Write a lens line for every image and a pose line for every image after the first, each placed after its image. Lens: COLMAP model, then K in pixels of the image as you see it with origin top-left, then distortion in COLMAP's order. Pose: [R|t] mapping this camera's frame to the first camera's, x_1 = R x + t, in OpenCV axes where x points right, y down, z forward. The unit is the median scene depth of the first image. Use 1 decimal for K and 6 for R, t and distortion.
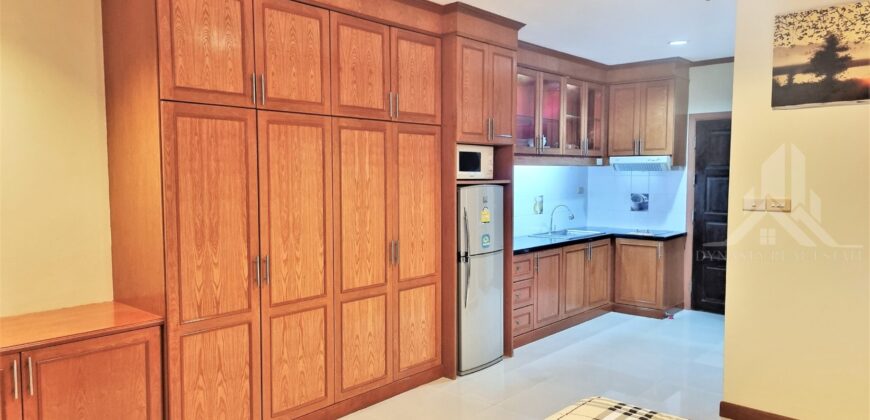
lens RADIAL K [[608.1, 0, 425.8], [0, 608.1, 213.7], [0, 0, 1]] dist [0.067917, -0.047491]
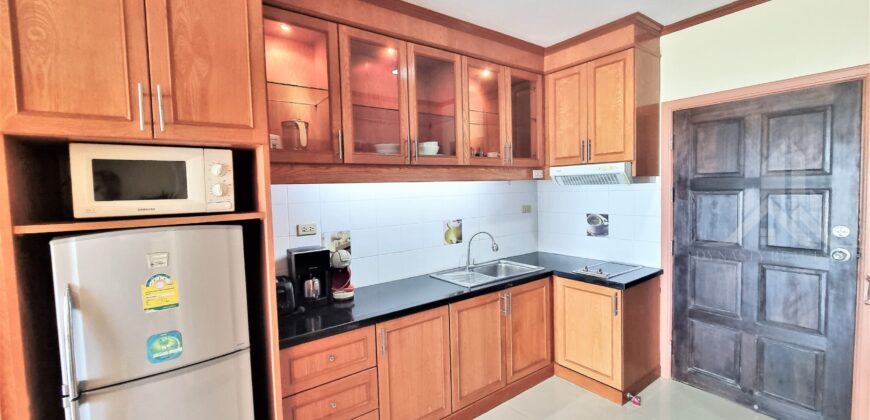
lens RADIAL K [[360.6, 0, 432.7], [0, 360.6, 207.3], [0, 0, 1]] dist [-0.002095, -0.000640]
pose [[0.977578, -0.016796, -0.209904, 0.363033], [0.014242, 0.999805, -0.013673, -0.056456], [0.210092, 0.010377, 0.977626, 0.768405]]
